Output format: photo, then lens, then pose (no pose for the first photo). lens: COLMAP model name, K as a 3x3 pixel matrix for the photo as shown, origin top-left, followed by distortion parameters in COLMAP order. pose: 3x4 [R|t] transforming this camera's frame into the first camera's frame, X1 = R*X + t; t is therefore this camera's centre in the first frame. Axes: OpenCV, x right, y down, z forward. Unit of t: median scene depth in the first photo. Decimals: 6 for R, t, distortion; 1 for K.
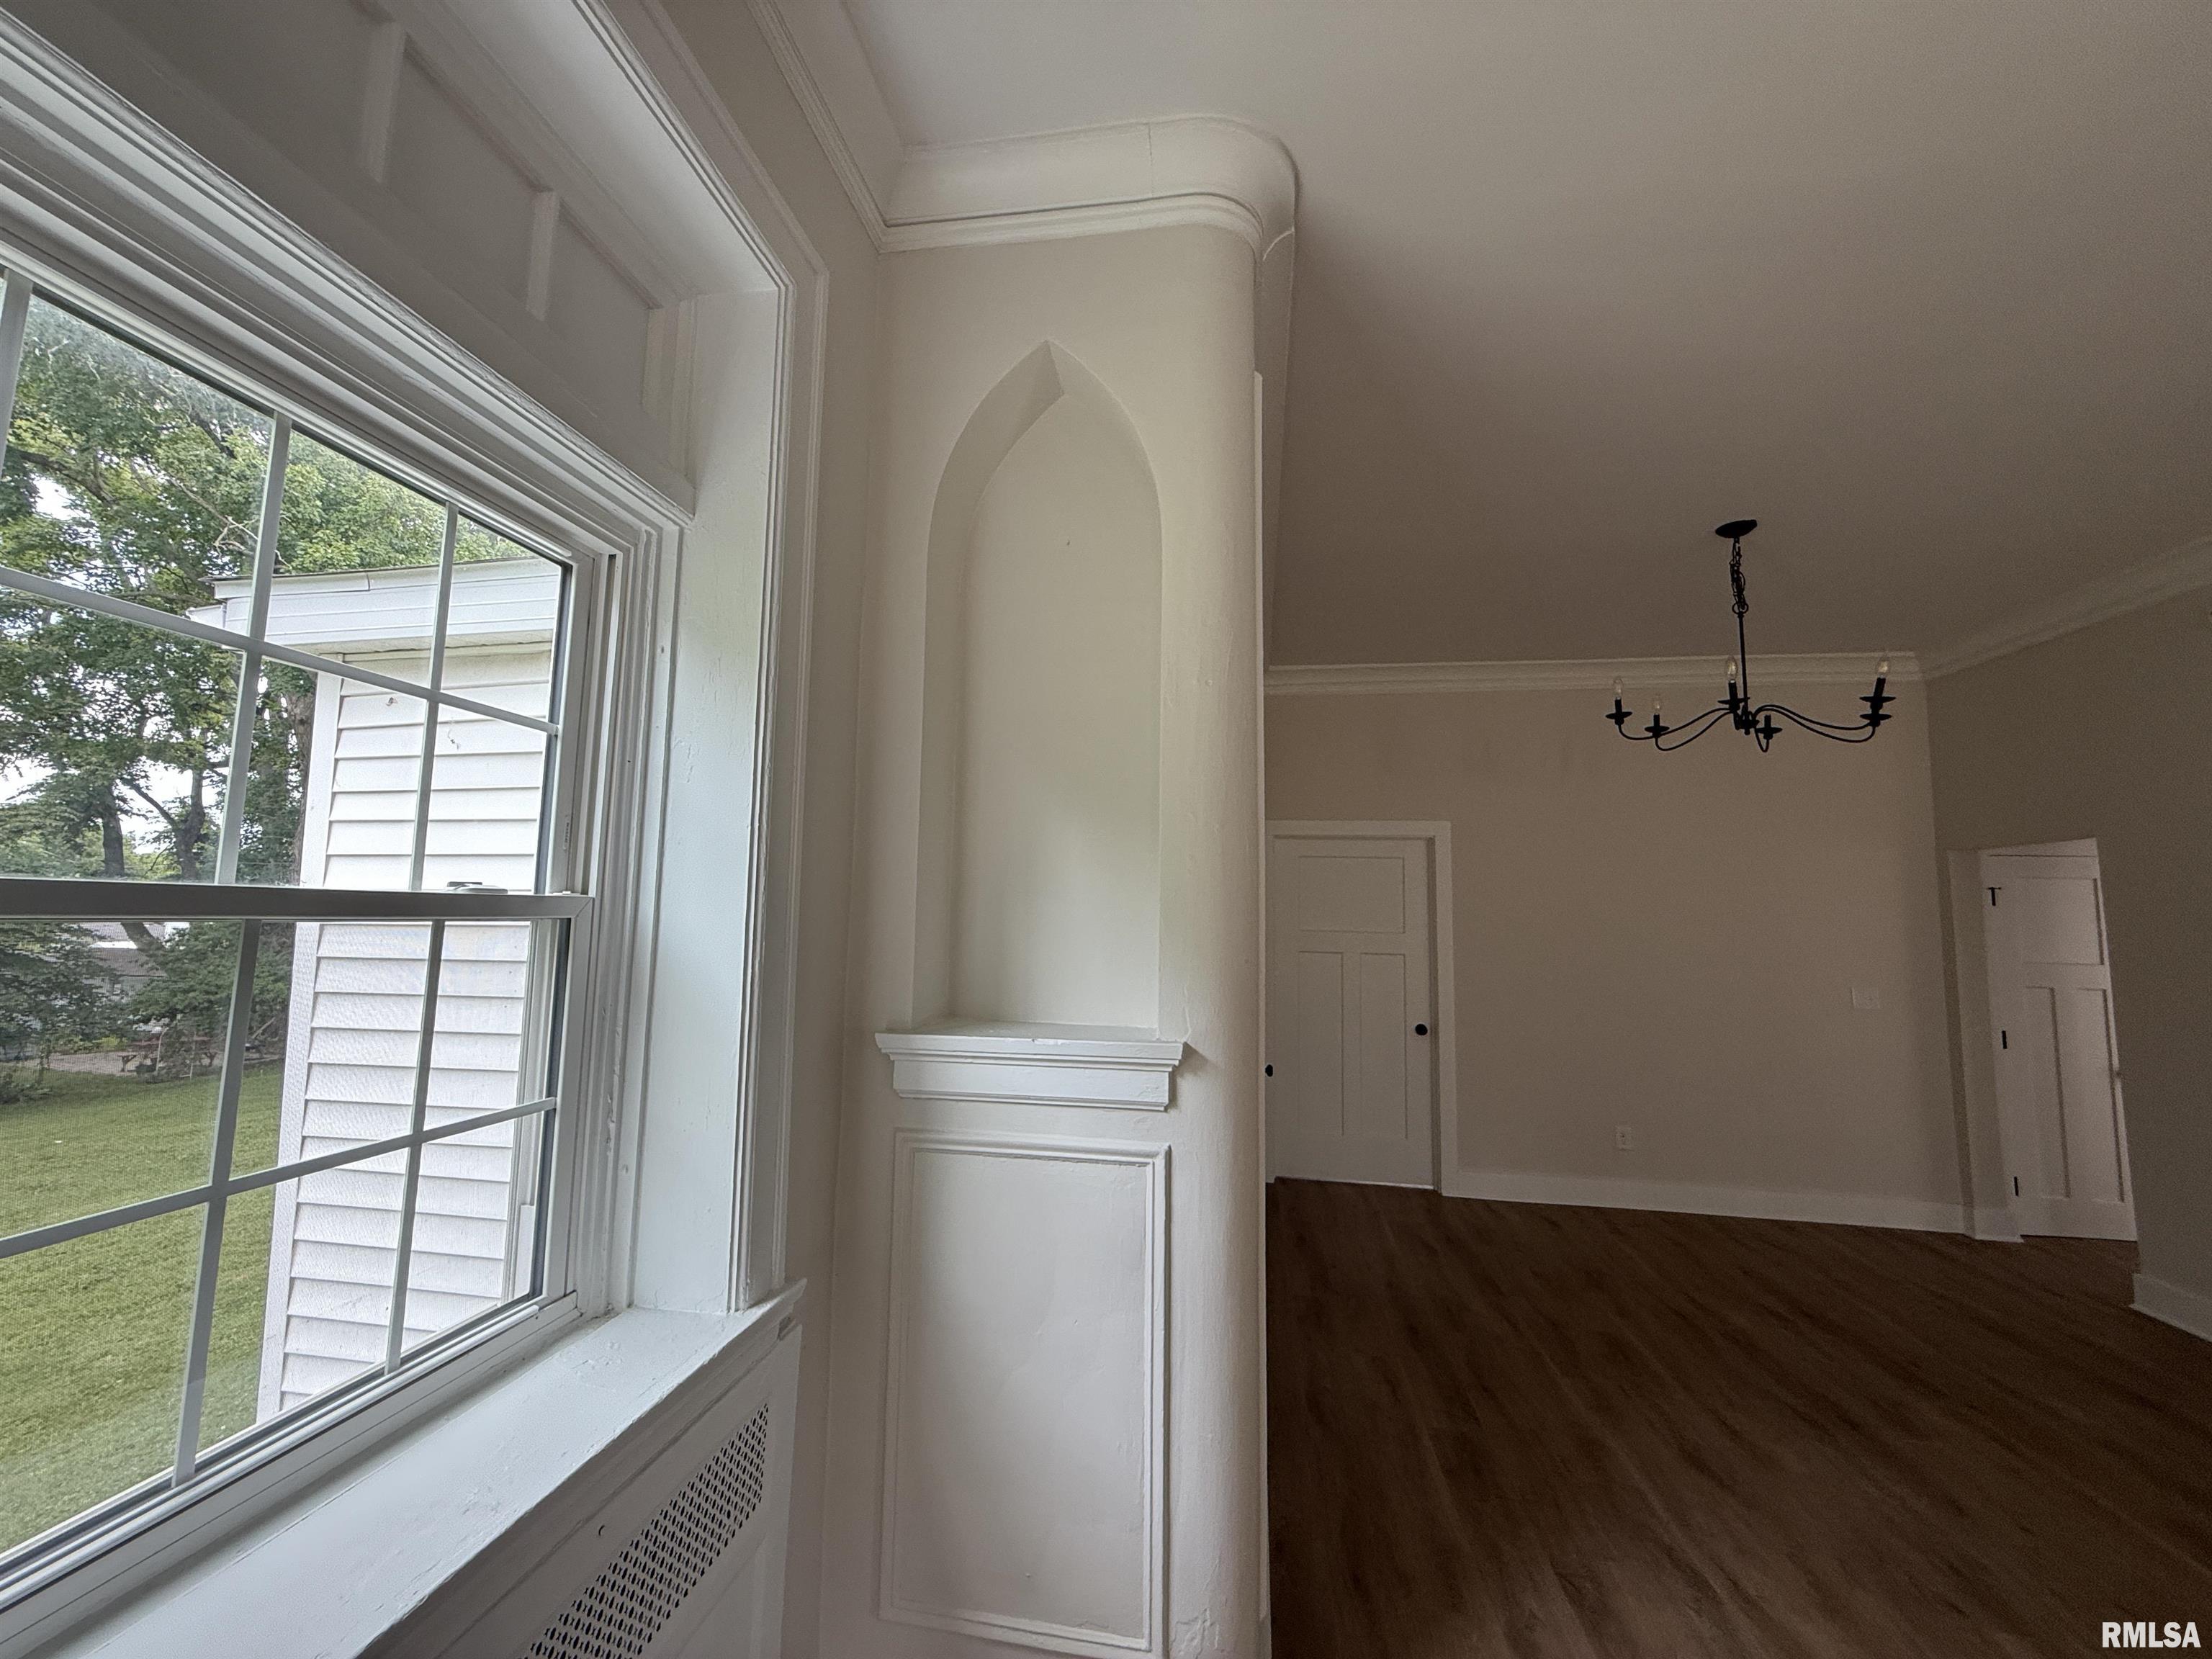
lens RADIAL K [[900.9, 0, 1110.7], [0, 900.9, 831.1], [0, 0, 1]] dist [0.002006, 0.000782]
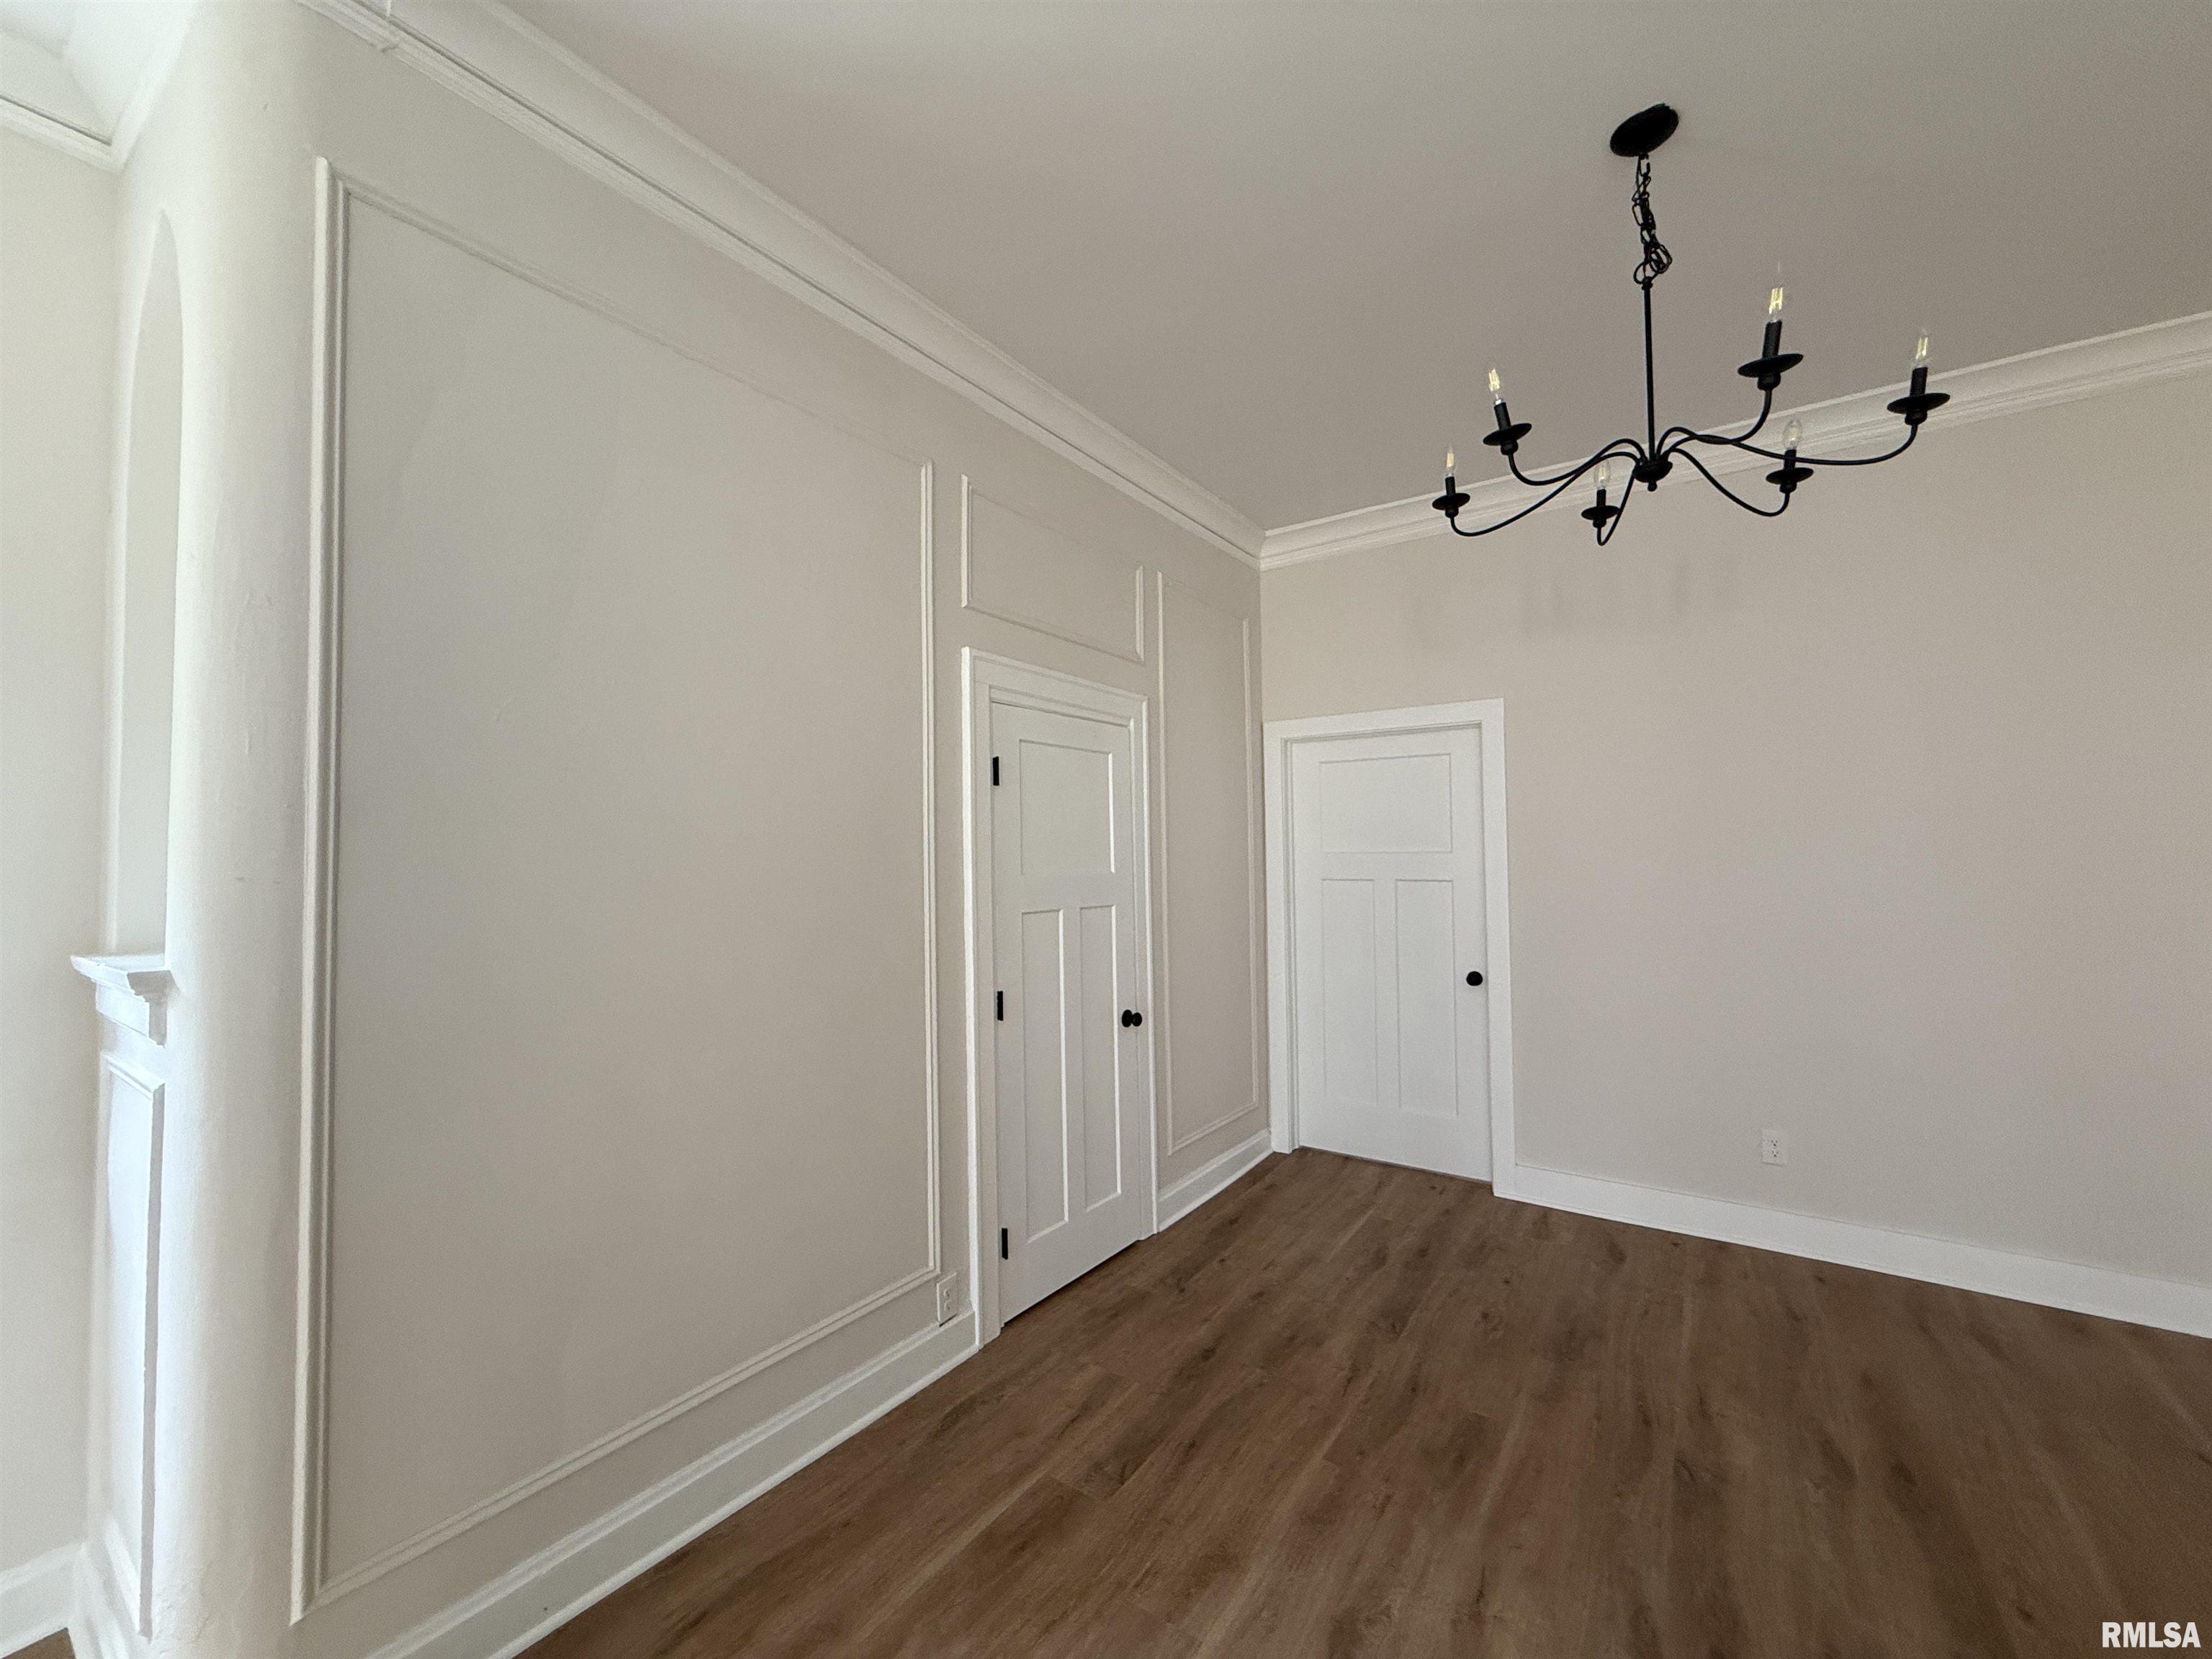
lens RADIAL K [[900.9, 0, 1105.7], [0, 900.9, 832.9], [0, 0, 1]] dist [0.002006, 0.000782]
pose [[0.898150, -0.038471, -0.438004, 0.460482], [0.067970, 0.996338, 0.051864, 0.043148], [0.434405, -0.076353, 0.897476, 0.221539]]
